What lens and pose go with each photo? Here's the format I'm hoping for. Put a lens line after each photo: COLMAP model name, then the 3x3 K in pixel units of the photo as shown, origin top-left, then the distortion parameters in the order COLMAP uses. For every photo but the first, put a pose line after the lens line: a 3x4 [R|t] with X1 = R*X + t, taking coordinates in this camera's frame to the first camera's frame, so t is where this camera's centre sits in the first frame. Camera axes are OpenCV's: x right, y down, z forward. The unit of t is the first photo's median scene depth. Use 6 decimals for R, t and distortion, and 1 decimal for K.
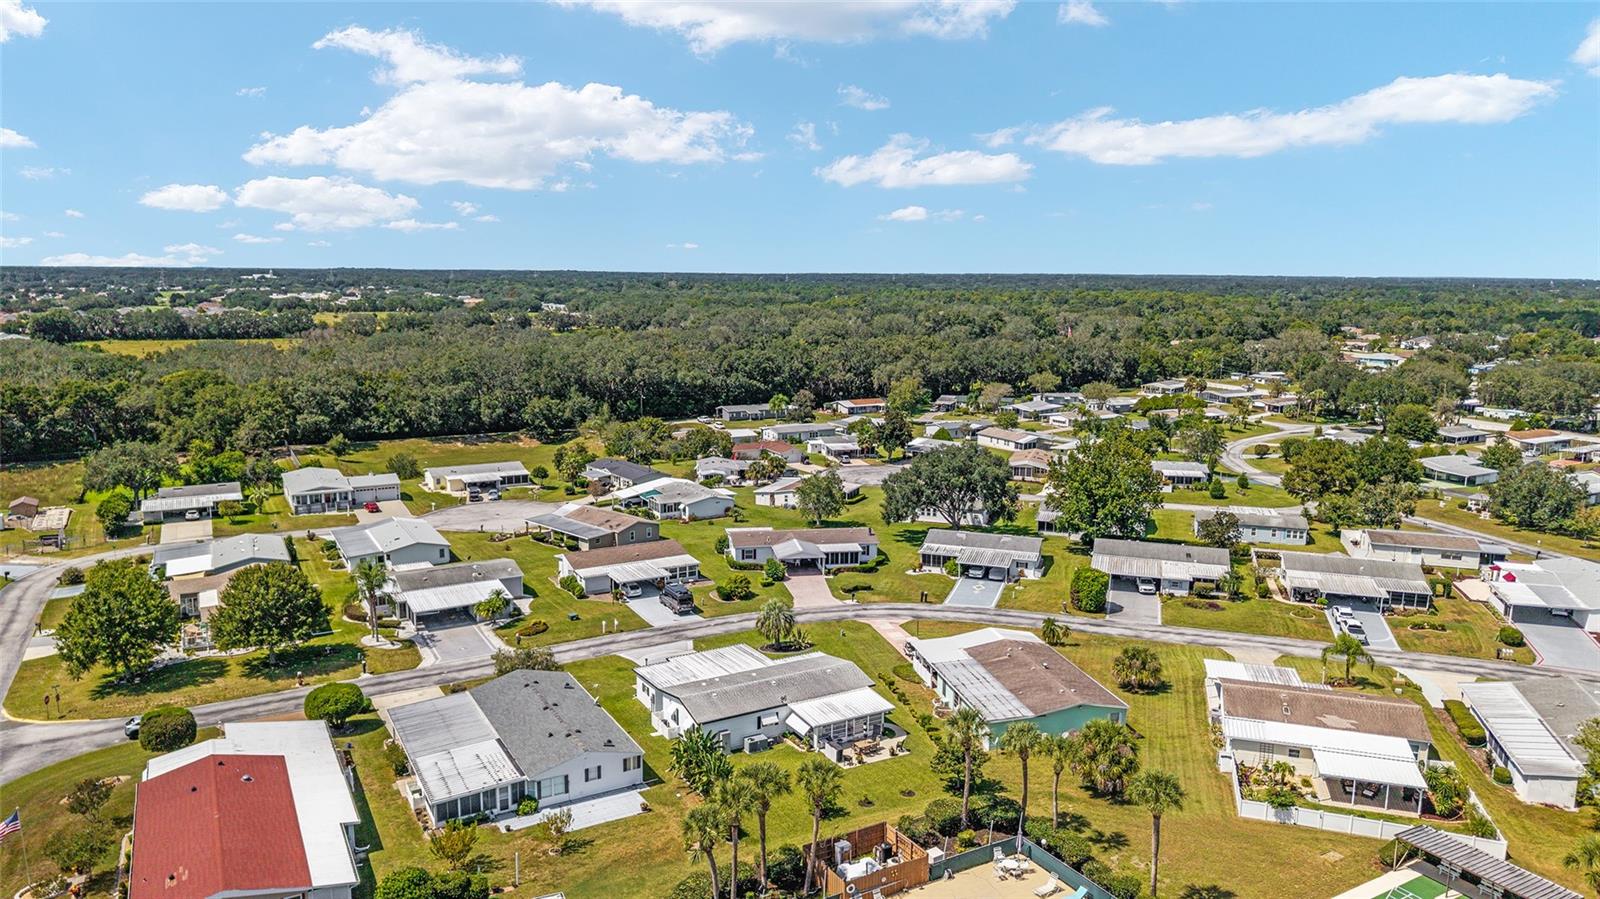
lens RADIAL K [[1062.5, 0, 799.7], [0, 1062.5, 461.3], [0, 0, 1]] dist [0.066829, -0.096103]
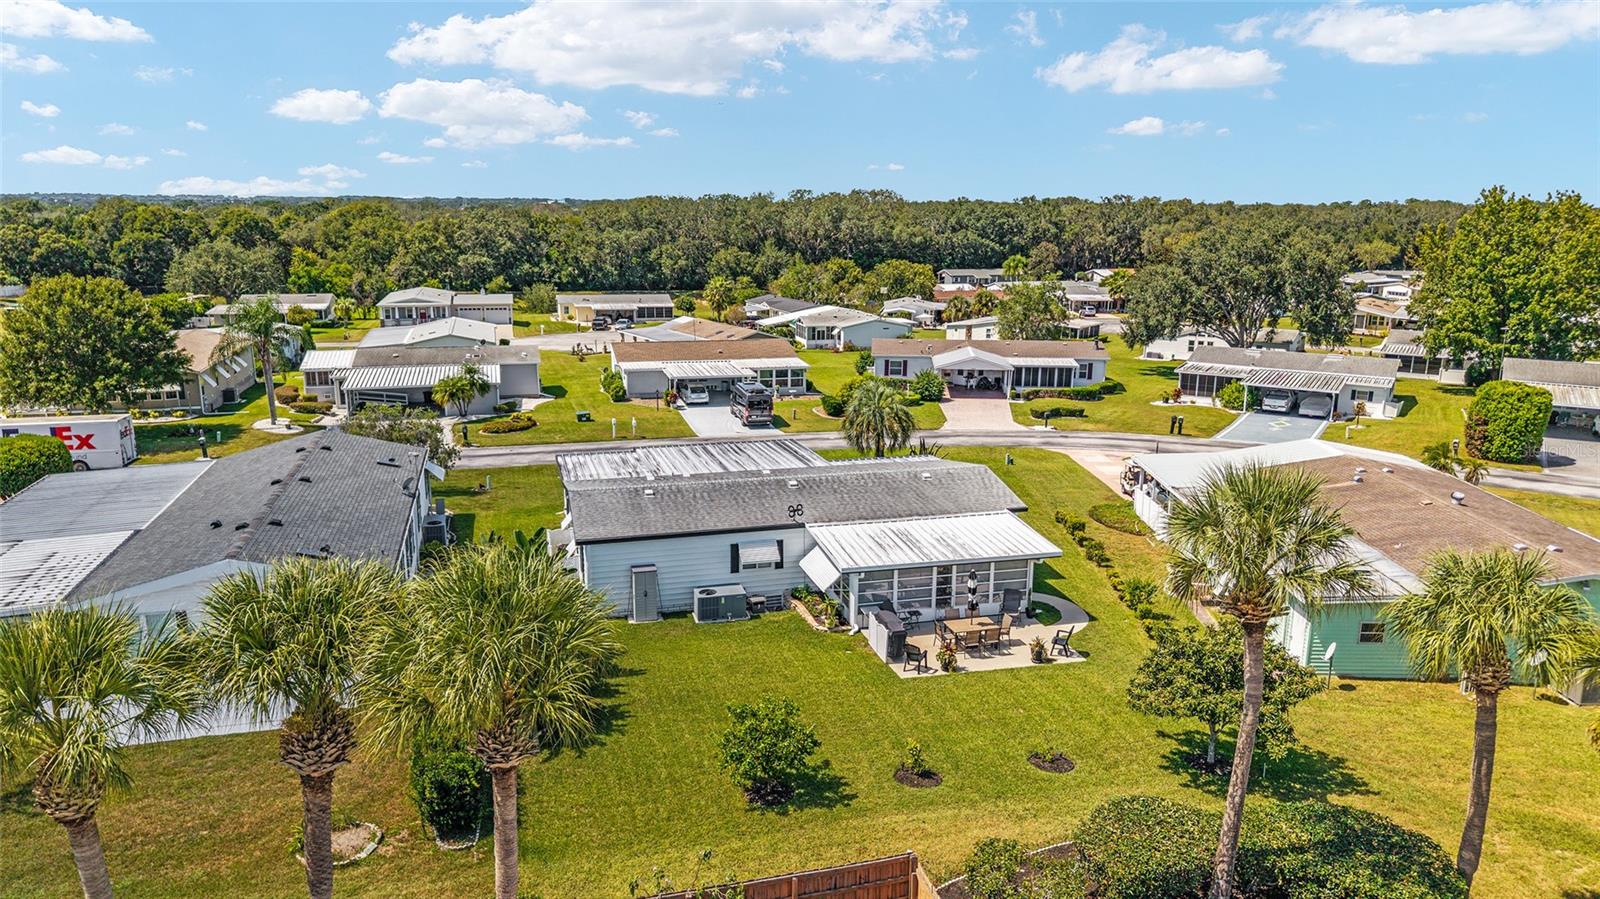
lens RADIAL K [[1063.6, 0, 800.8], [0, 1063.6, 473.0], [0, 0, 1]] dist [0.044015, -0.069906]
pose [[0.969287, 0.060126, -0.238468, 0.054541], [-0.043595, 0.996305, 0.074003, 0.108204], [0.242037, -0.061334, 0.968327, 0.360094]]
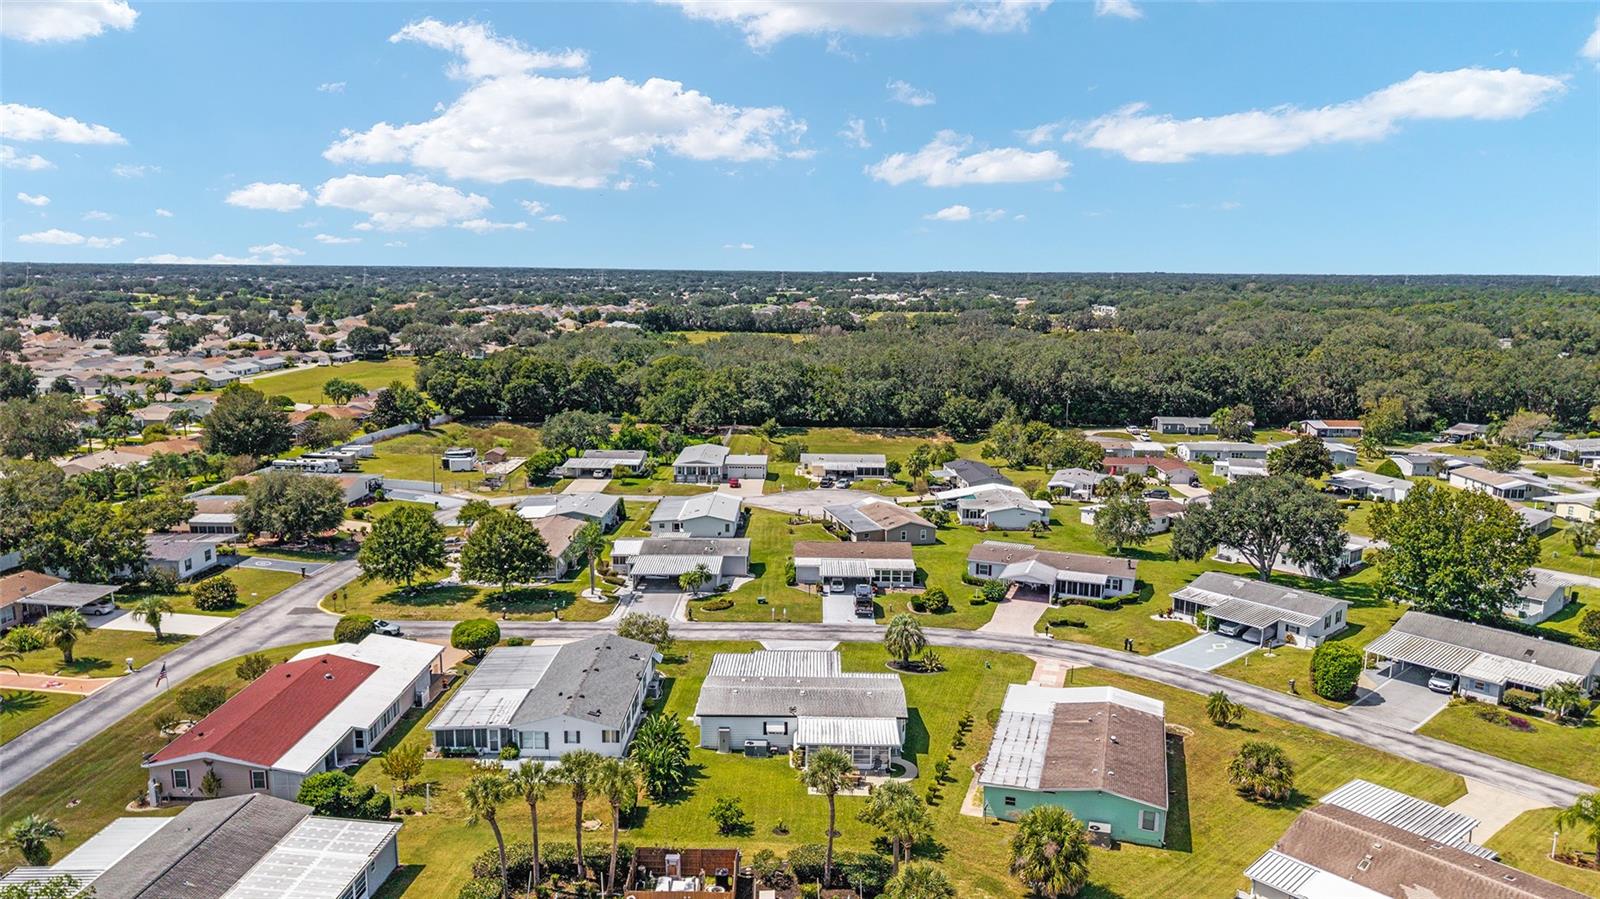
lens RADIAL K [[1065.9, 0, 800.0], [0, 1065.9, 449.5], [0, 0, 1]] dist [0.067425, -0.108004]
pose [[0.861698, 0.083978, -0.500425, 0.280532], [-0.090439, 0.995837, 0.011385, -0.014505], [0.499298, 0.035447, 0.865705, 0.096297]]
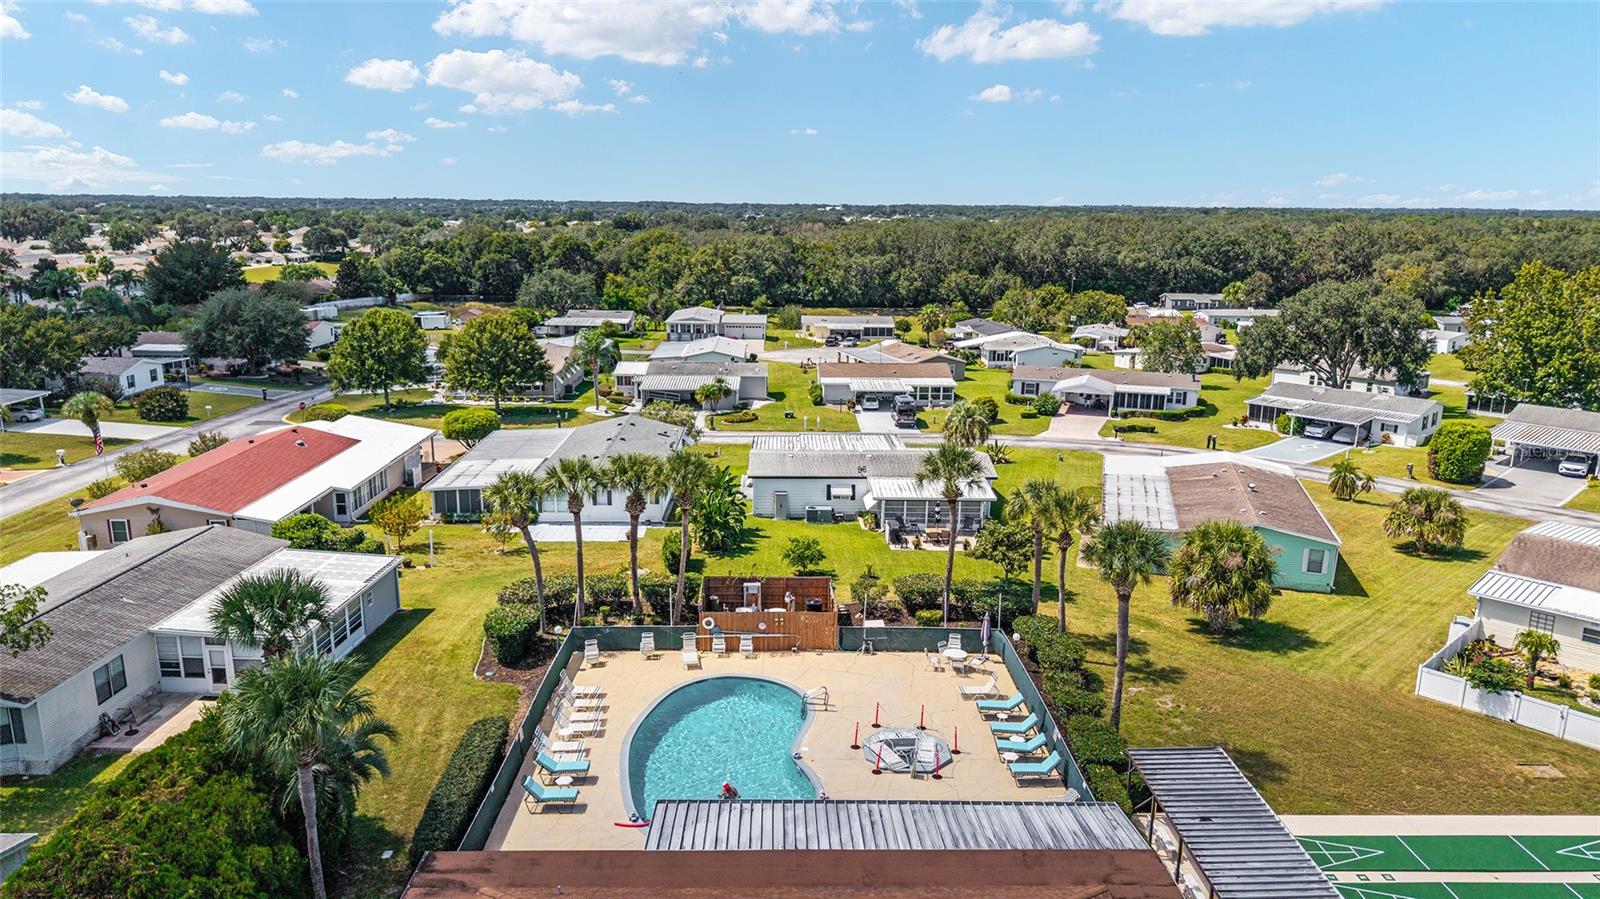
lens RADIAL K [[1062.5, 0, 799.7], [0, 1062.5, 461.3], [0, 0, 1]] dist [0.066829, -0.096103]
pose [[0.877618, 0.113181, -0.465808, 0.196833], [-0.087379, 0.993218, 0.076700, 0.097780], [0.471330, -0.026612, 0.881555, 0.162296]]
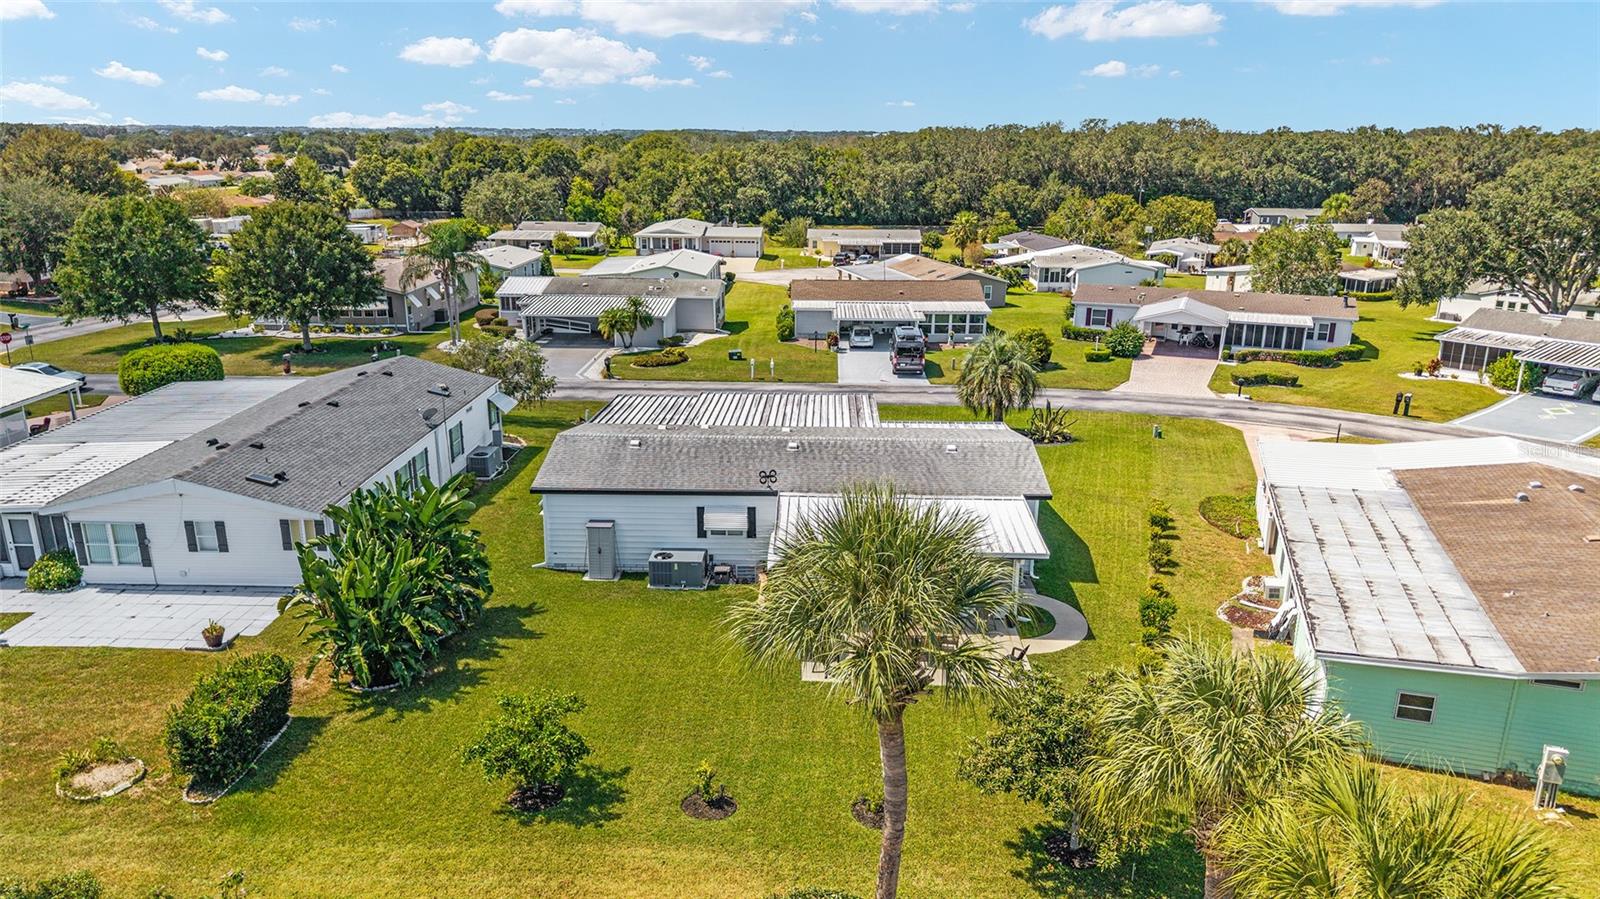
lens RADIAL K [[1067.3, 0, 799.8], [0, 1067.3, 459.9], [0, 0, 1]] dist [0.027099, -0.026217]
pose [[0.856122, 0.148701, -0.494918, 0.115222], [-0.090608, 0.986063, 0.139532, 0.099374], [0.508769, -0.074613, 0.857664, 0.413795]]
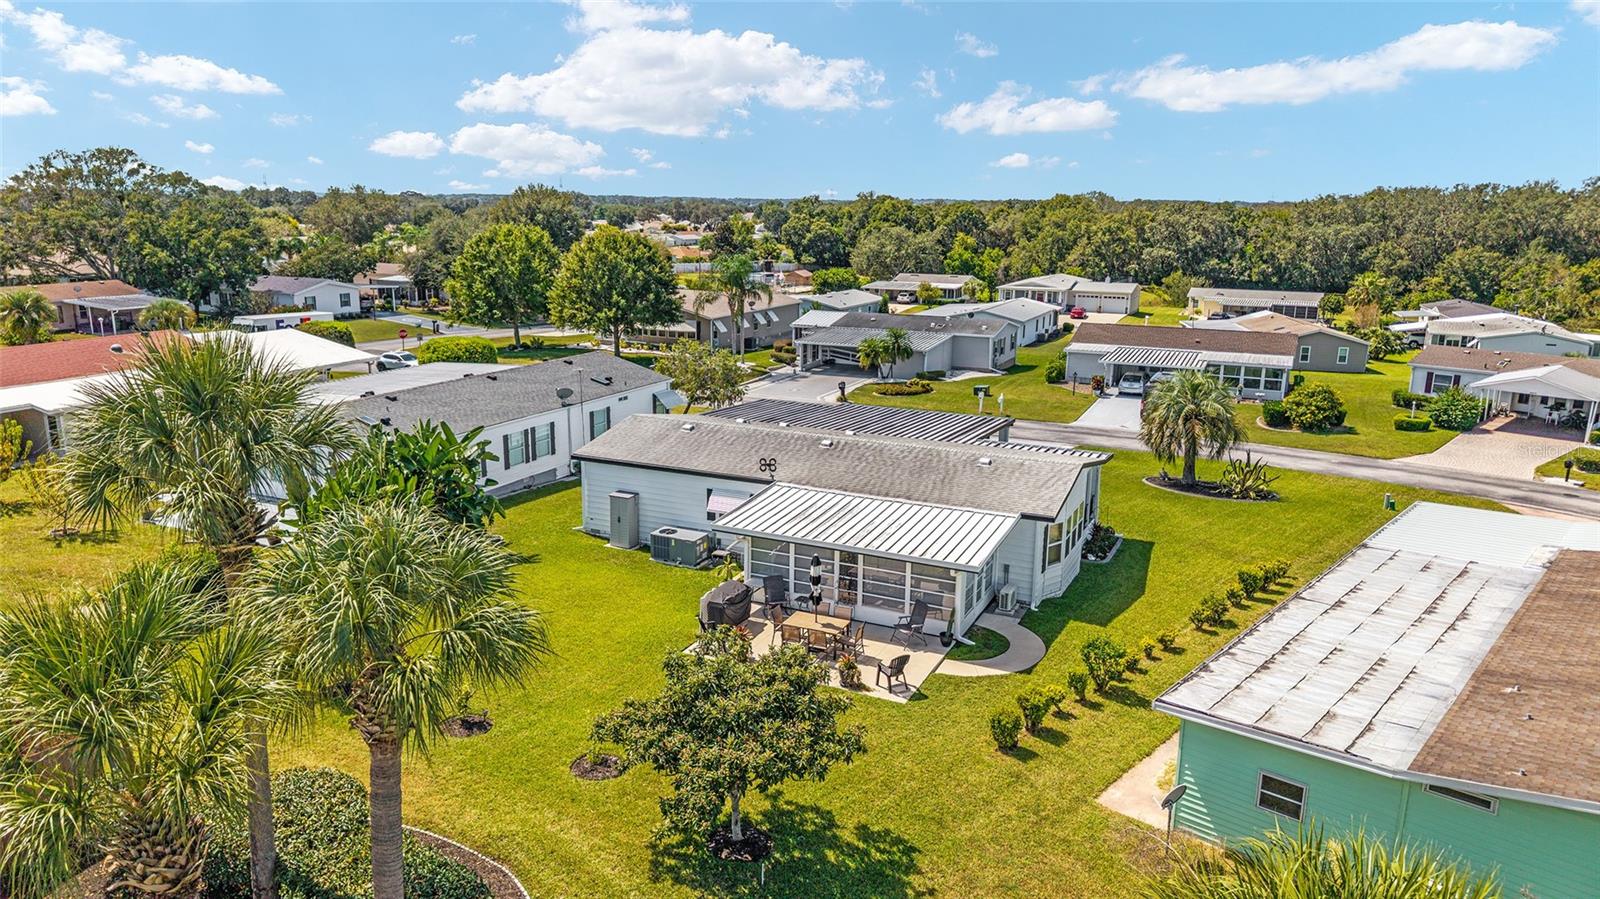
lens RADIAL K [[1065.9, 0, 800.0], [0, 1065.9, 449.5], [0, 0, 1]] dist [0.067425, -0.108004]
pose [[0.573790, 0.182853, -0.798329, 0.184861], [-0.149106, 0.981791, 0.117705, 0.104853], [0.805315, 0.051498, 0.590606, 0.480814]]
